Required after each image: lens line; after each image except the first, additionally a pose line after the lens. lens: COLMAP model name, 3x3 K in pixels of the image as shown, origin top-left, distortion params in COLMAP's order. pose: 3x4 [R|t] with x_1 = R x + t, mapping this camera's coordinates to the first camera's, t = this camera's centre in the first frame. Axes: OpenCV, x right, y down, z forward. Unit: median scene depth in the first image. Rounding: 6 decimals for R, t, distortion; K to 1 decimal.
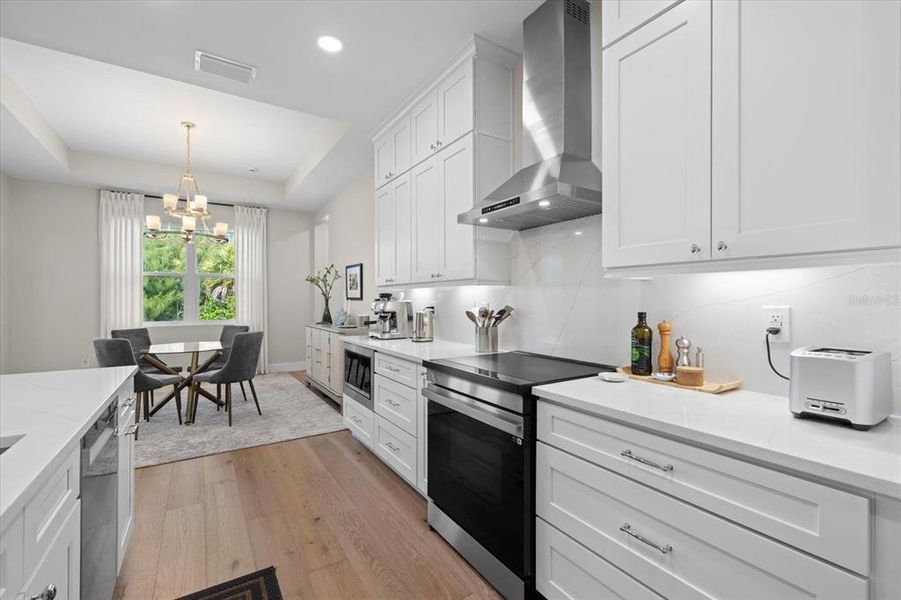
lens RADIAL K [[391.7, 0, 450.5], [0, 391.7, 300.0], [0, 0, 1]] dist [0.001762, 0.000089]
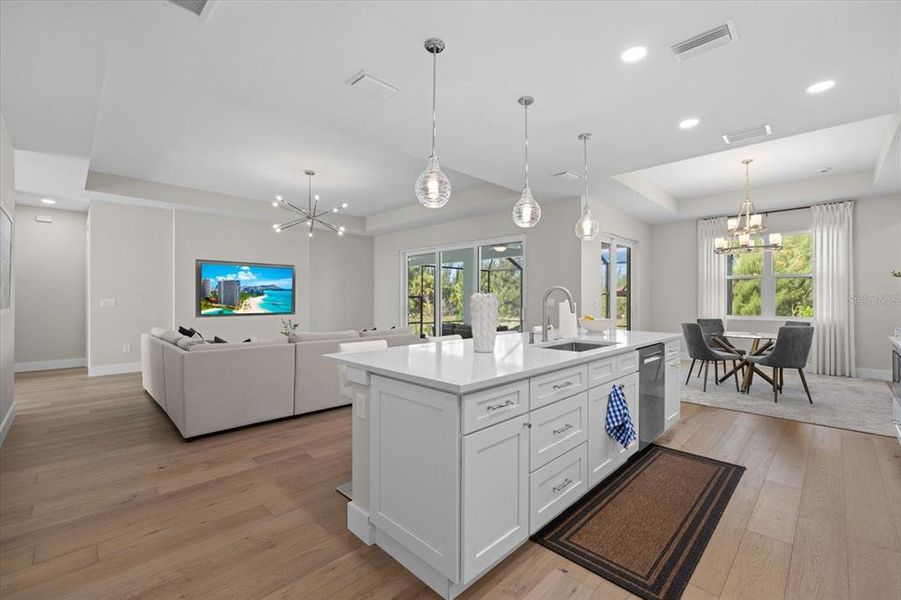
lens RADIAL K [[384.3, 0, 451.0], [0, 384.3, 298.5], [0, 0, 1]] dist [-0.001146, -0.000195]
pose [[0.213199, 0.001249, -0.977008, 0.333611], [-0.000296, 0.999999, 0.001213, -0.000366], [0.977009, 0.000031, 0.213199, -0.202939]]
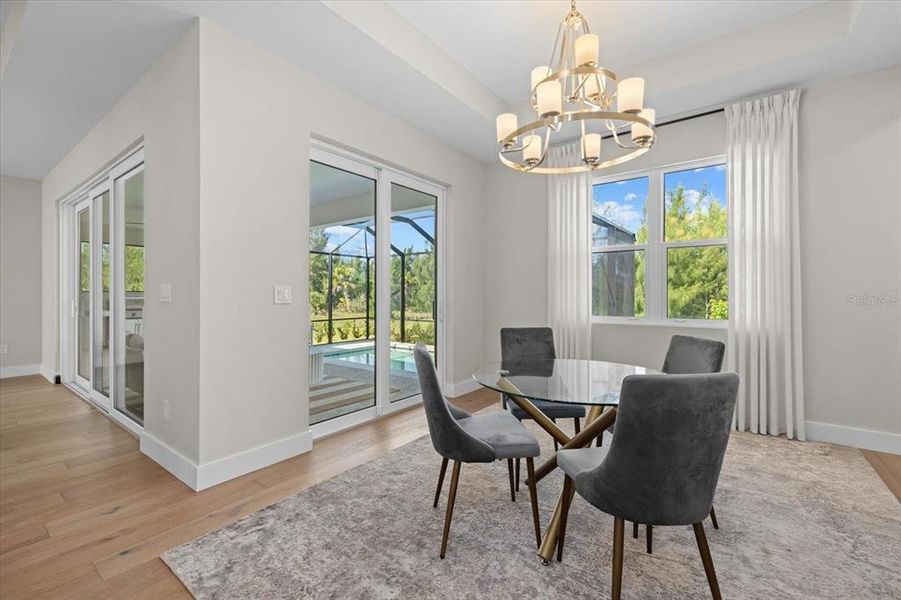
lens RADIAL K [[387.9, 0, 454.9], [0, 387.9, 292.5], [0, 0, 1]] dist [0.000649, -0.000024]
pose [[0.355058, -0.001274, -0.934843, -0.270866], [0.001011, 0.999999, -0.000979, 0.016996], [0.934844, -0.000597, 0.355059, 0.670903]]
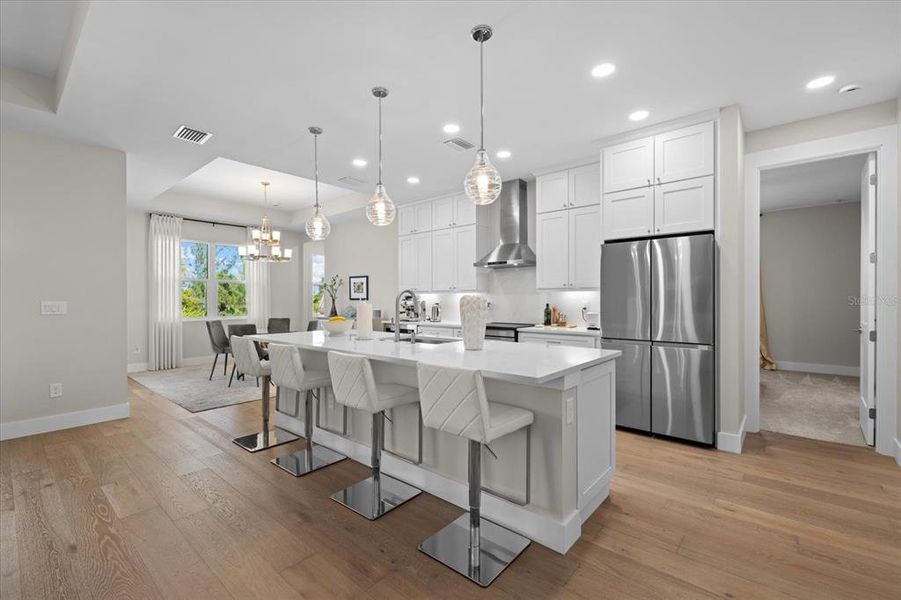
lens RADIAL K [[384.3, 0, 451.0], [0, 384.3, 298.5], [0, 0, 1]] dist [-0.001146, -0.000195]
pose [[0.956340, -0.000594, 0.292255, -0.412106], [0.001667, 0.999993, -0.003421, 0.000687], [-0.292251, 0.003759, 0.956334, -0.605676]]
